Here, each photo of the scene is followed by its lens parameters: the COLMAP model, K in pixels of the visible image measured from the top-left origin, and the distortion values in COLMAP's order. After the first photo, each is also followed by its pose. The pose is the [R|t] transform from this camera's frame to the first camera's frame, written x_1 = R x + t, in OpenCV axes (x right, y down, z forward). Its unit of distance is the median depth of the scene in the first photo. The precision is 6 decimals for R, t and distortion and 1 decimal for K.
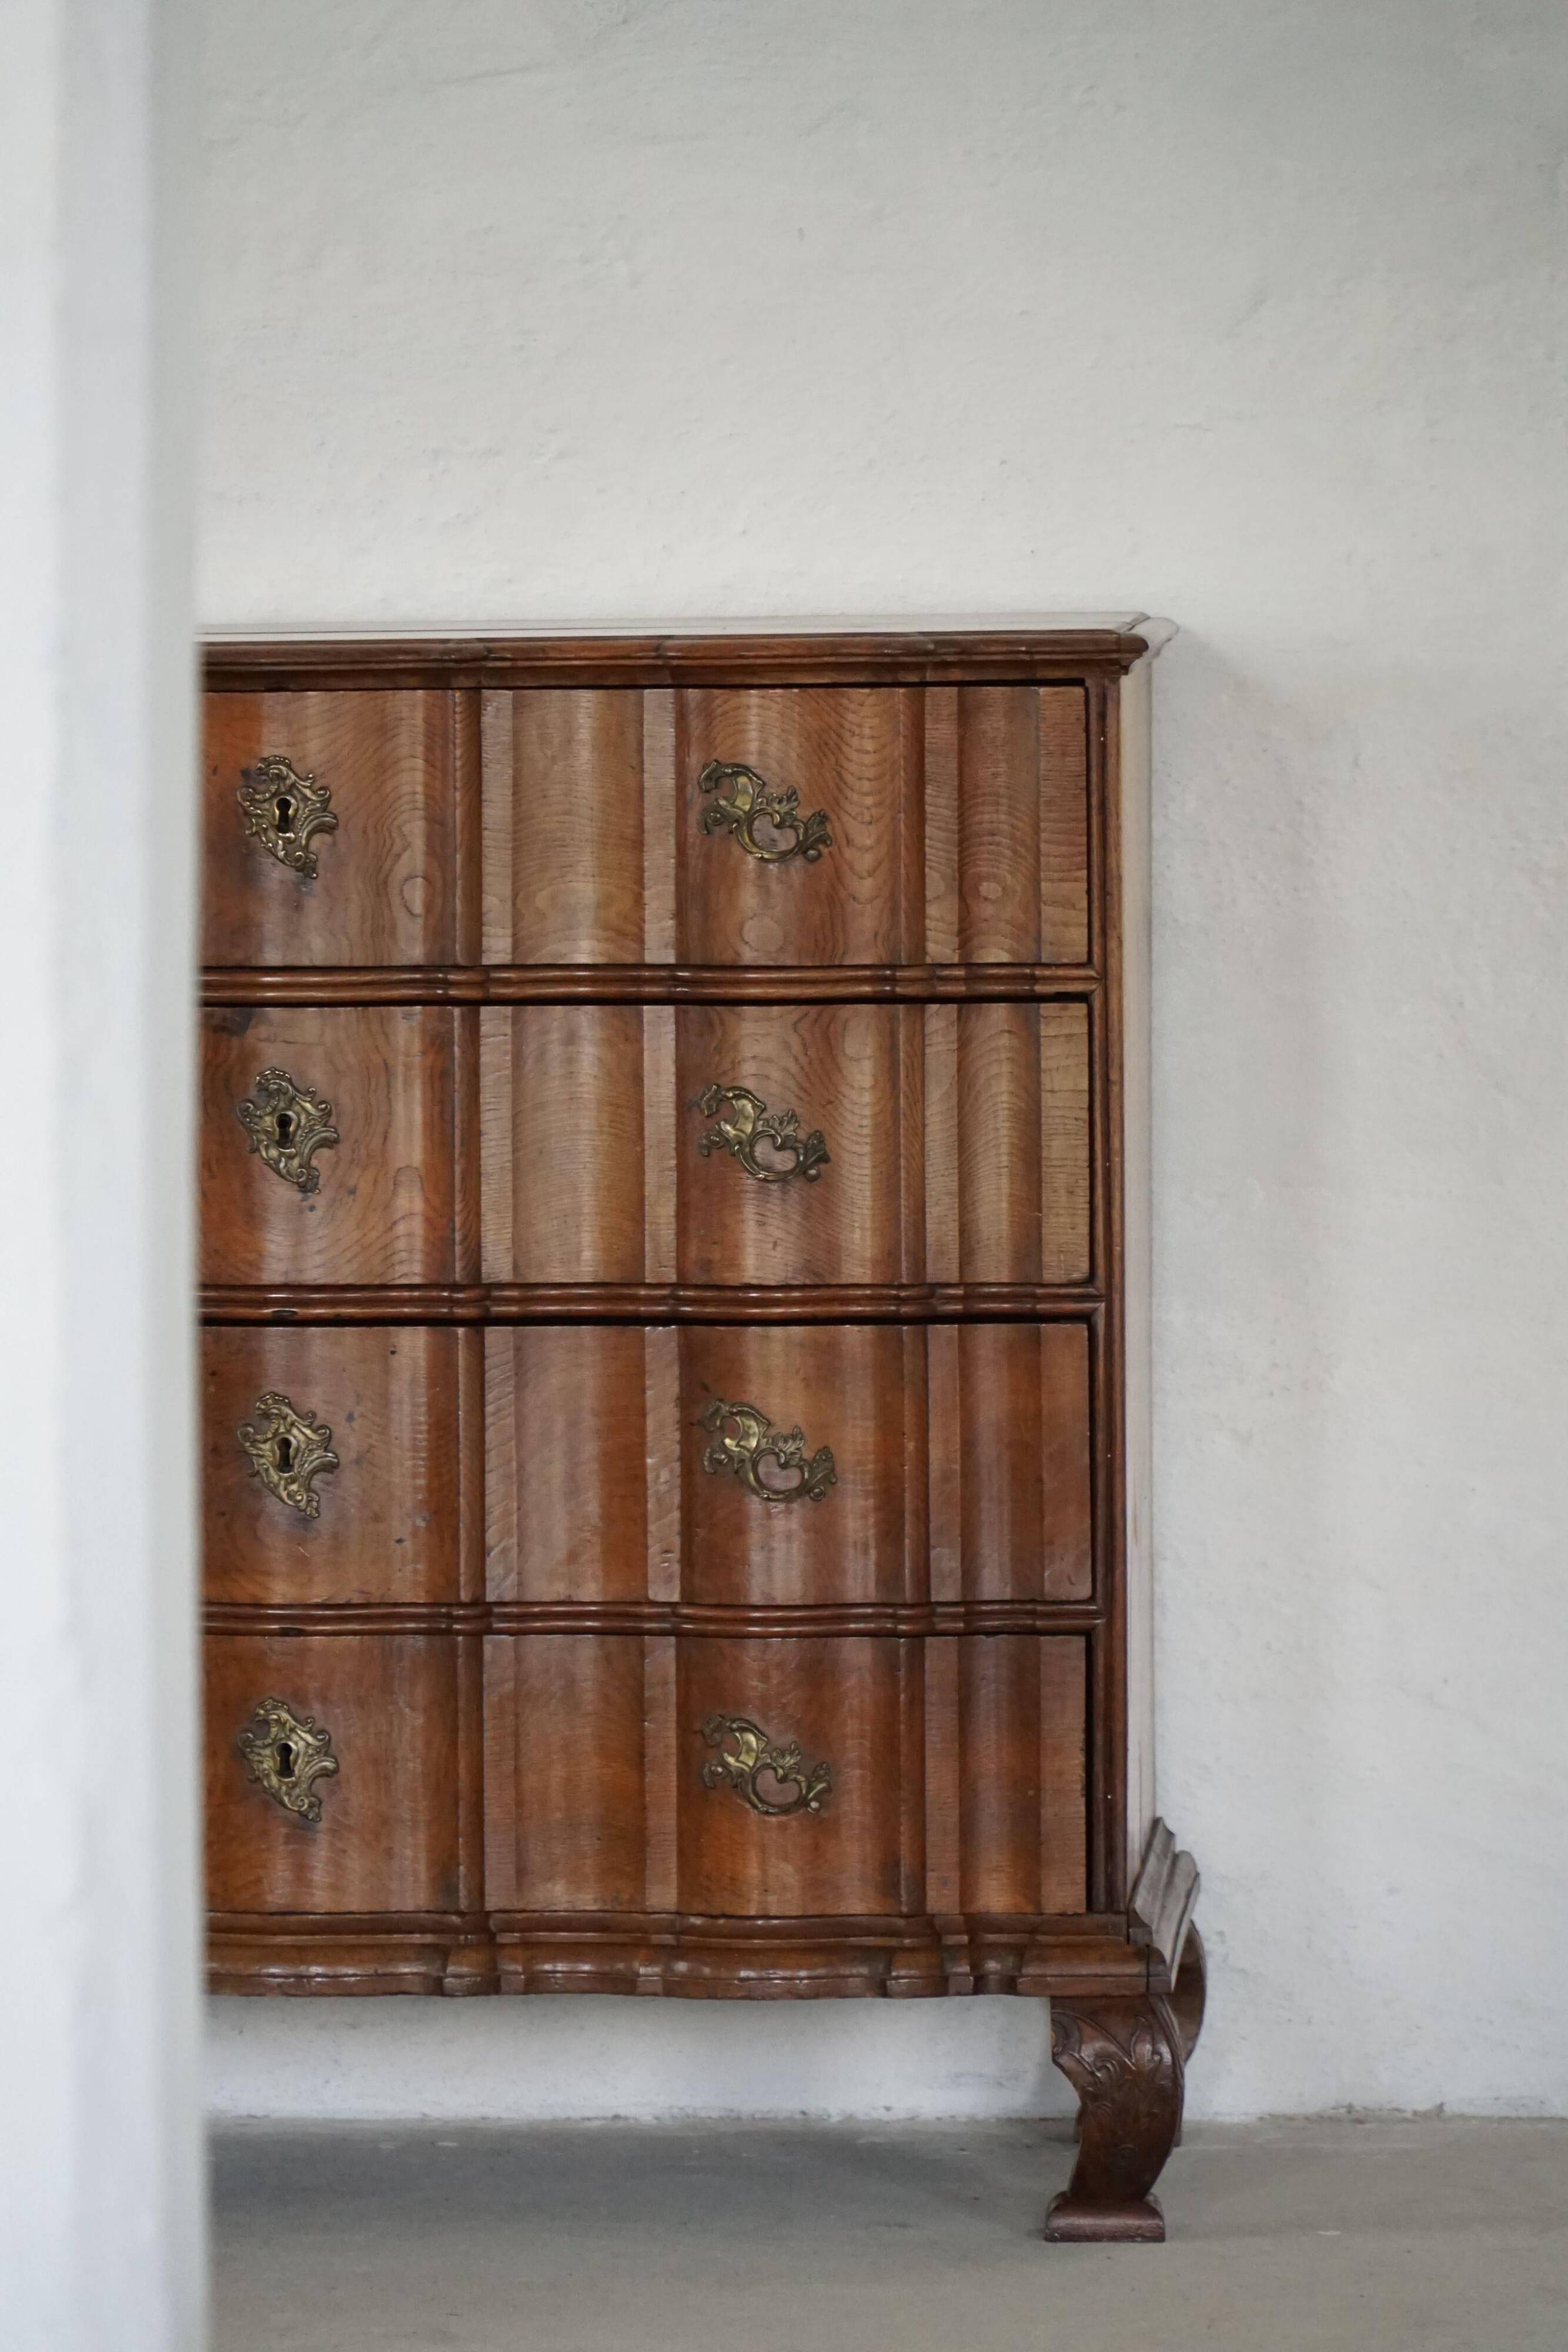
lens RADIAL K [[14808.1, 0, 788.6], [0, 14808.1, 1261.9], [0, 0, 1]] dist [-1.990832, 10.553296]
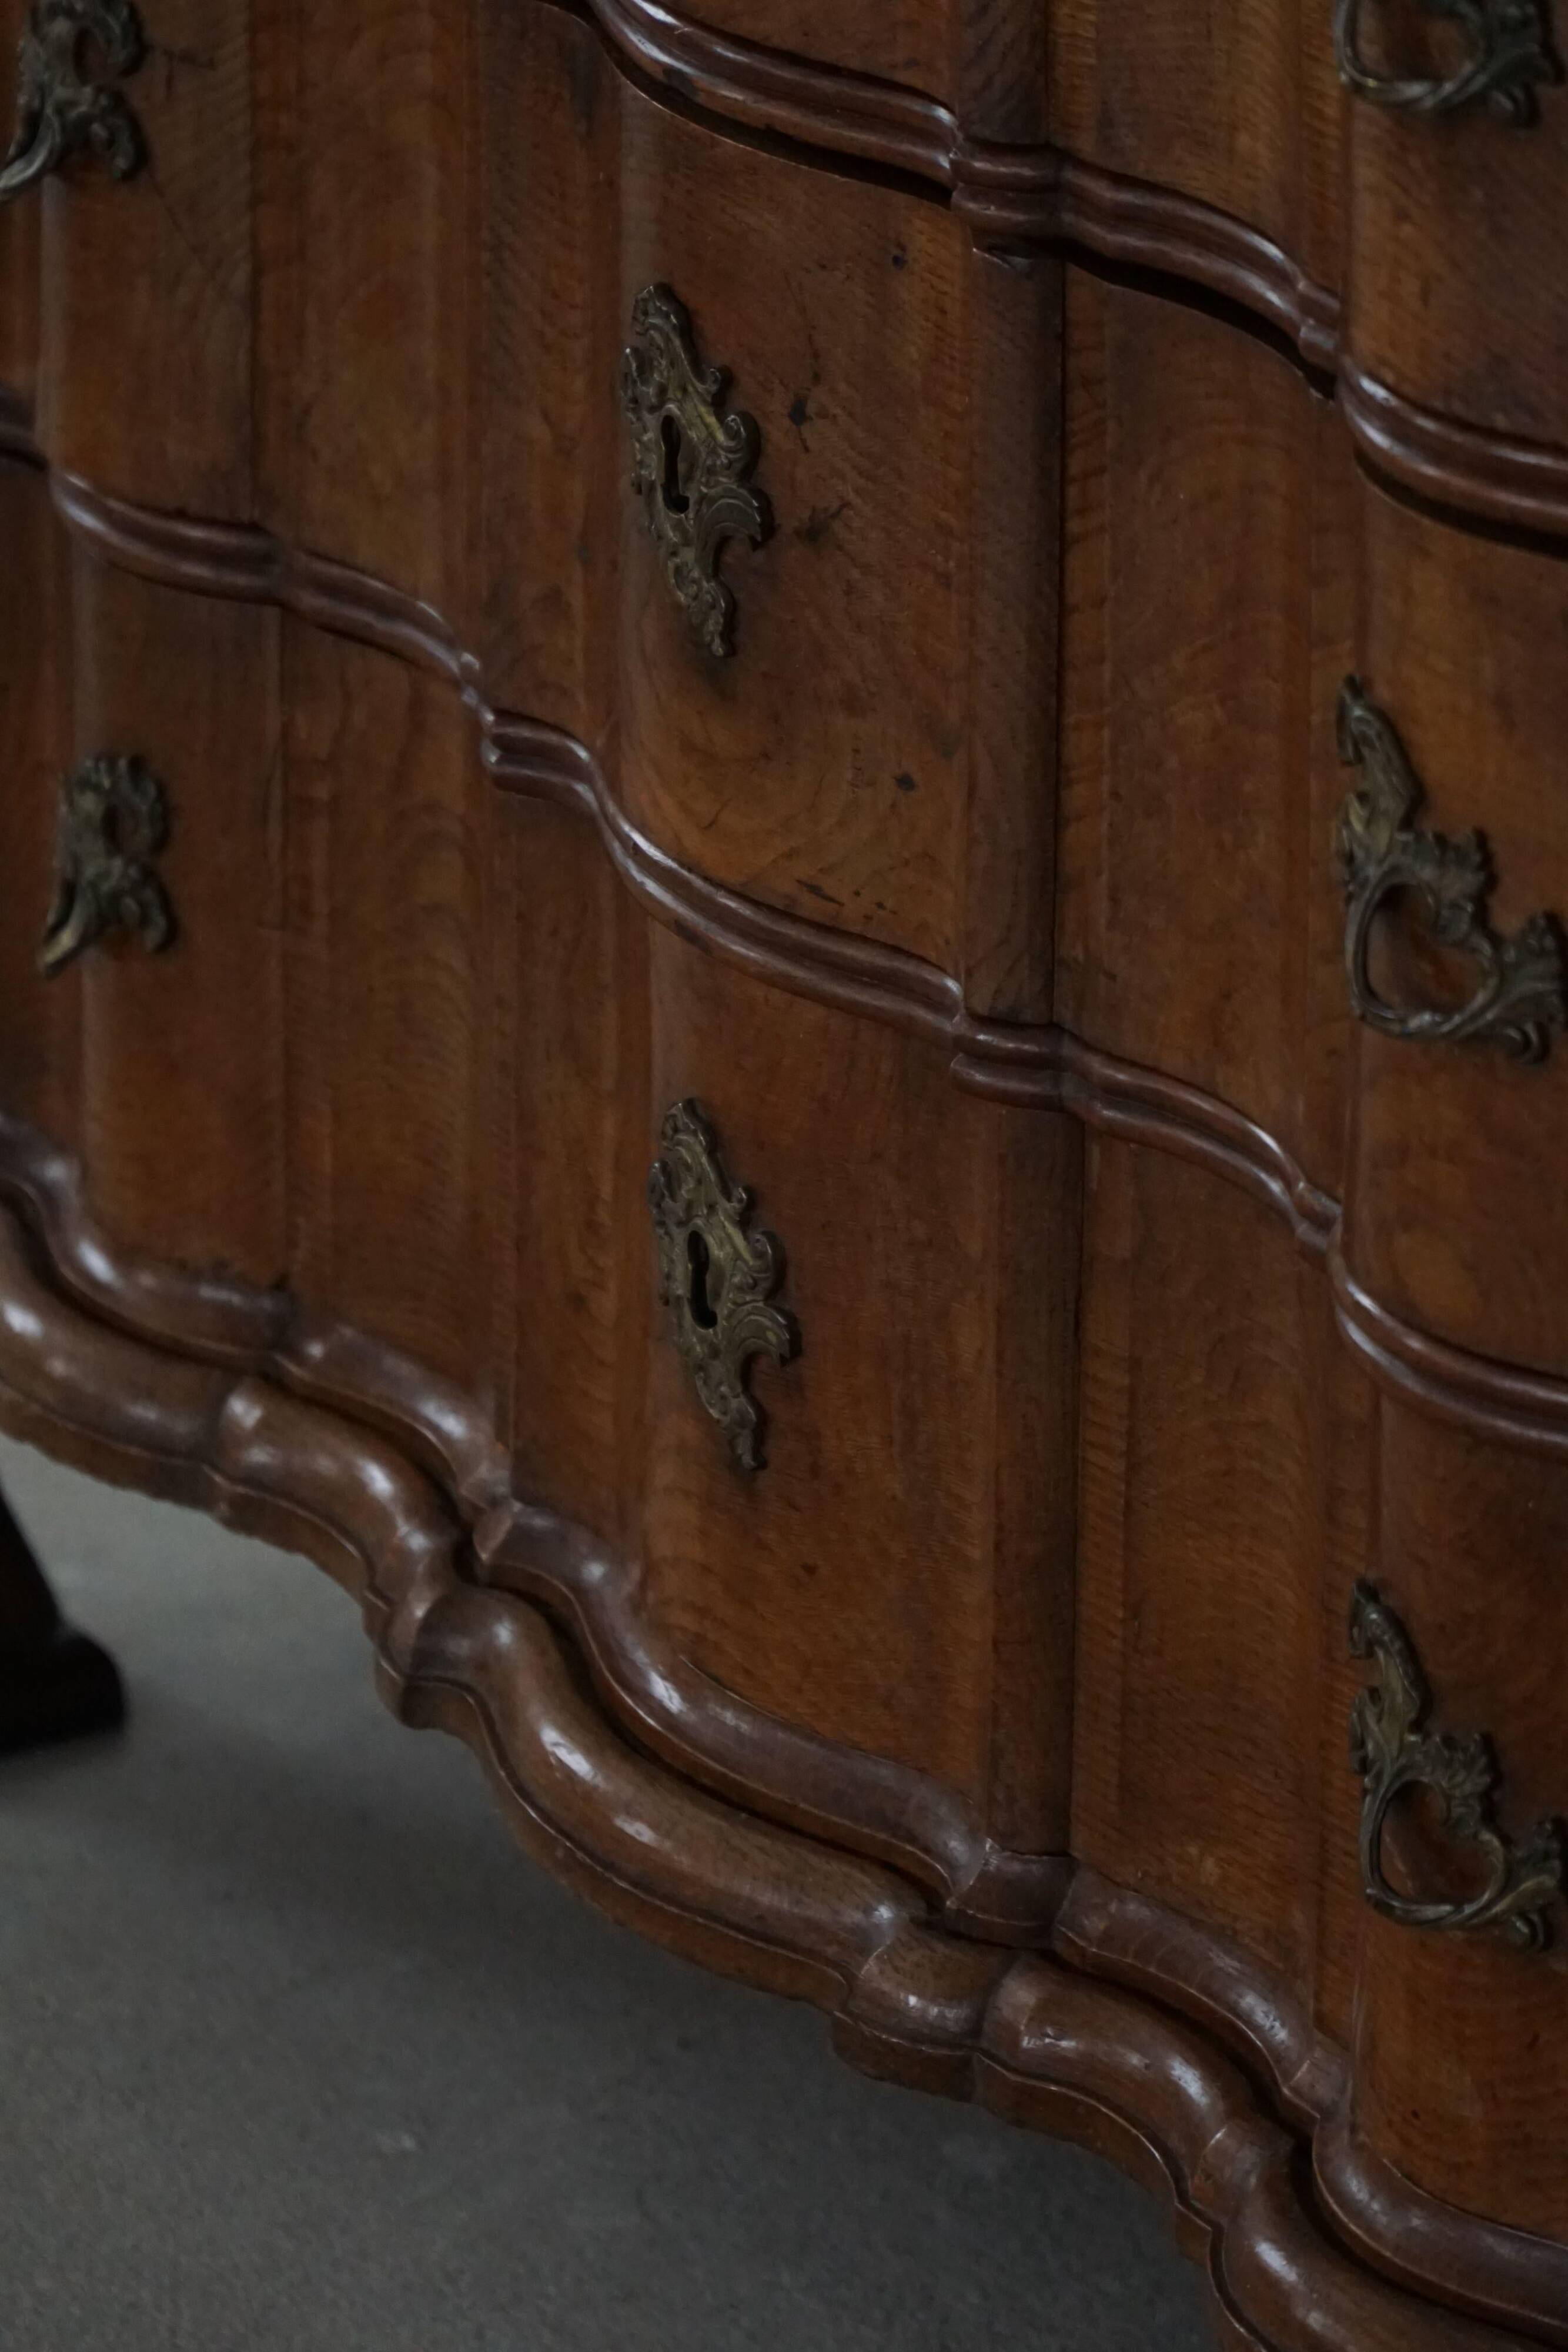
lens RADIAL K [[14808.1, 0, 788.6], [0, 14808.1, 1261.9], [0, 0, 1]] dist [-1.990832, 10.553296]
pose [[0.546986, 0.321142, -0.773094, 0.242996], [-0.056667, 0.935578, 0.348544, -0.090907], [0.835221, -0.146840, 0.529946, 0.815186]]
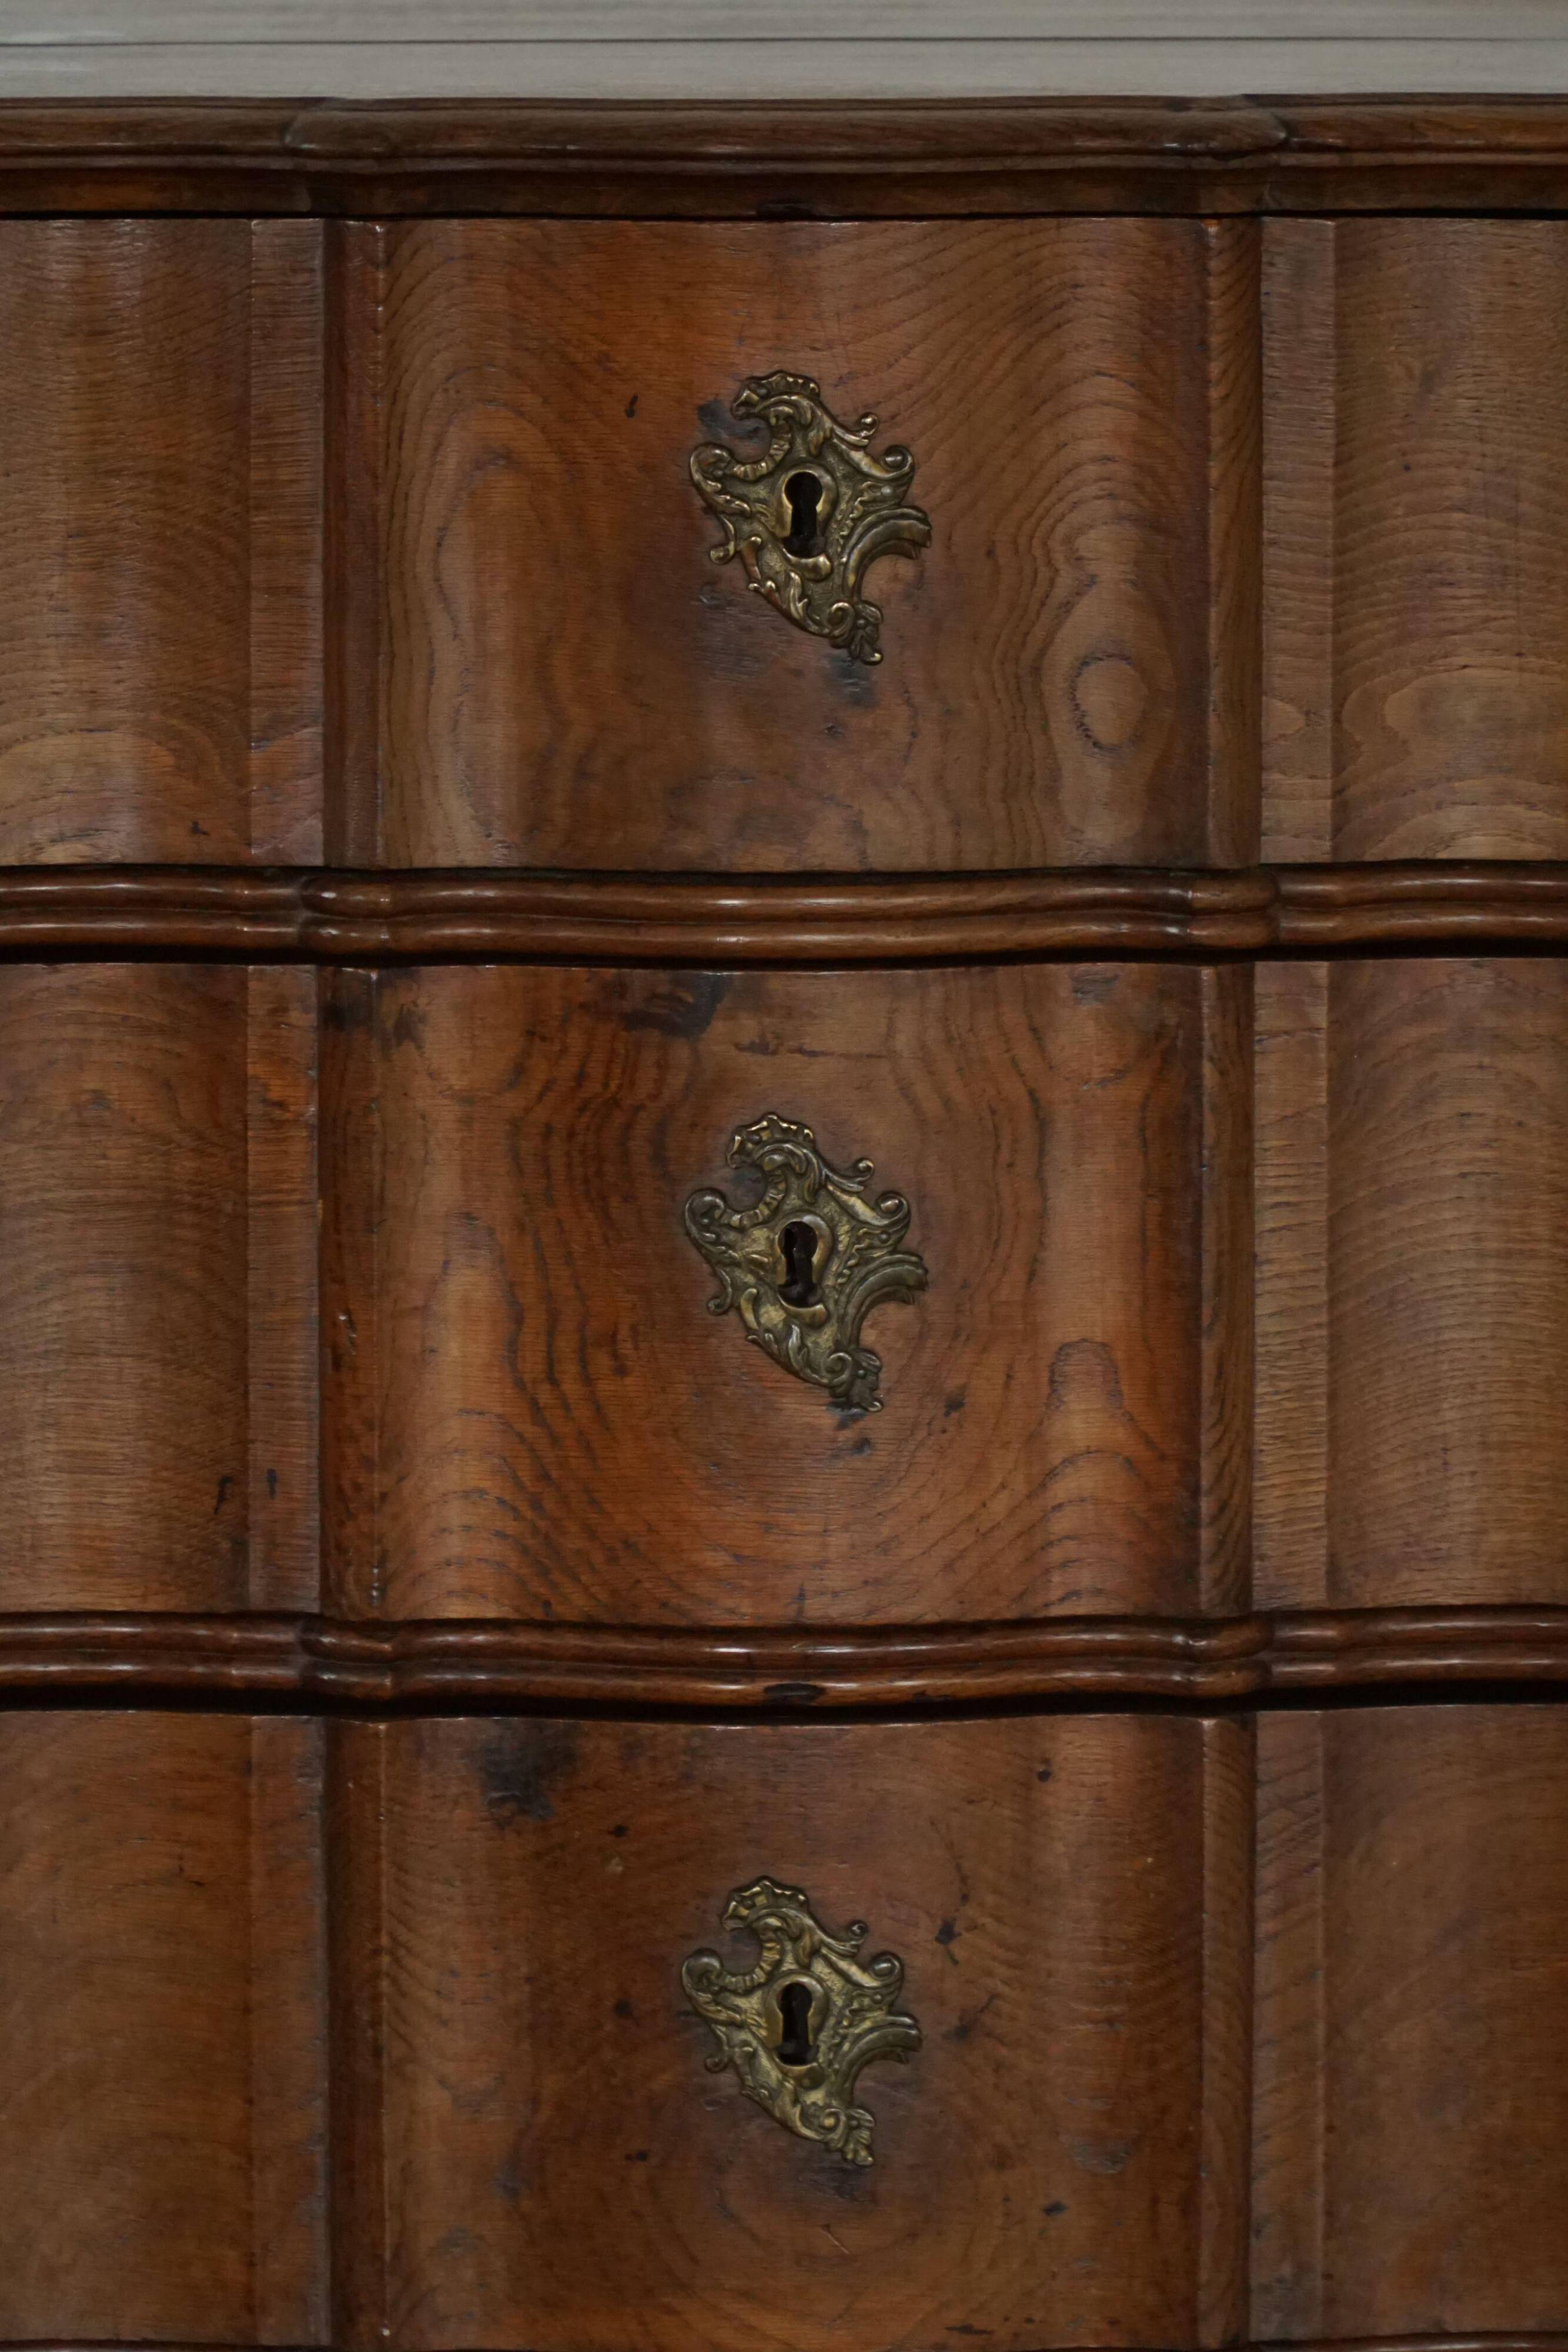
lens RADIAL K [[14808.1, 0, 788.6], [0, 14808.1, 1261.9], [0, 0, 1]] dist [-1.990832, 10.553296]
pose [[0.994626, -0.008524, 0.103185, -0.077711], [0.000570, 0.997041, 0.076875, -0.041157], [-0.103535, -0.076403, 0.991687, 0.583264]]
